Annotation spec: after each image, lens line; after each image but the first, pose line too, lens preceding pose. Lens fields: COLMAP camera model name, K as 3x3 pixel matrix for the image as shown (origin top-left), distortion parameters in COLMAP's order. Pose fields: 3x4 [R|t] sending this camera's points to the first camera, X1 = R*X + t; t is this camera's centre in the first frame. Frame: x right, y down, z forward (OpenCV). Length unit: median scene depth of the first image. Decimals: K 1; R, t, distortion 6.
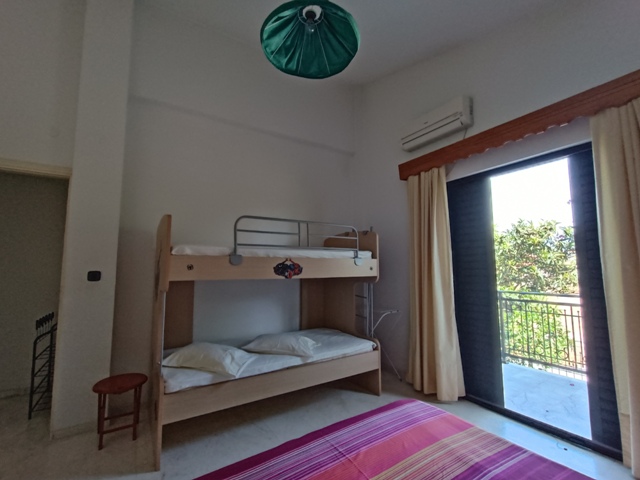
lens RADIAL K [[288.4, 0, 319.9], [0, 288.4, 236.4], [0, 0, 1]] dist [-0.013851, 0.004872]
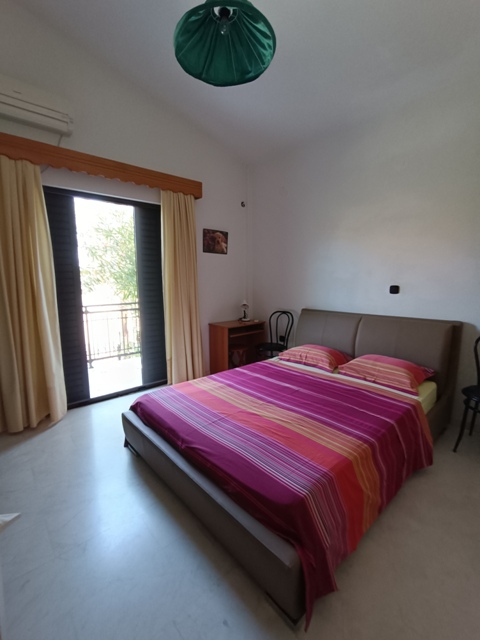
lens RADIAL K [[288.4, 0, 240.2], [0, 288.4, 321.9], [0, 0, 1]] dist [-0.013851, 0.004872]
pose [[-0.150056, -0.135857, 0.979299, -0.619560], [-0.092525, 0.988097, 0.122900, 0.060552], [-0.984339, -0.072168, -0.160840, 0.586652]]
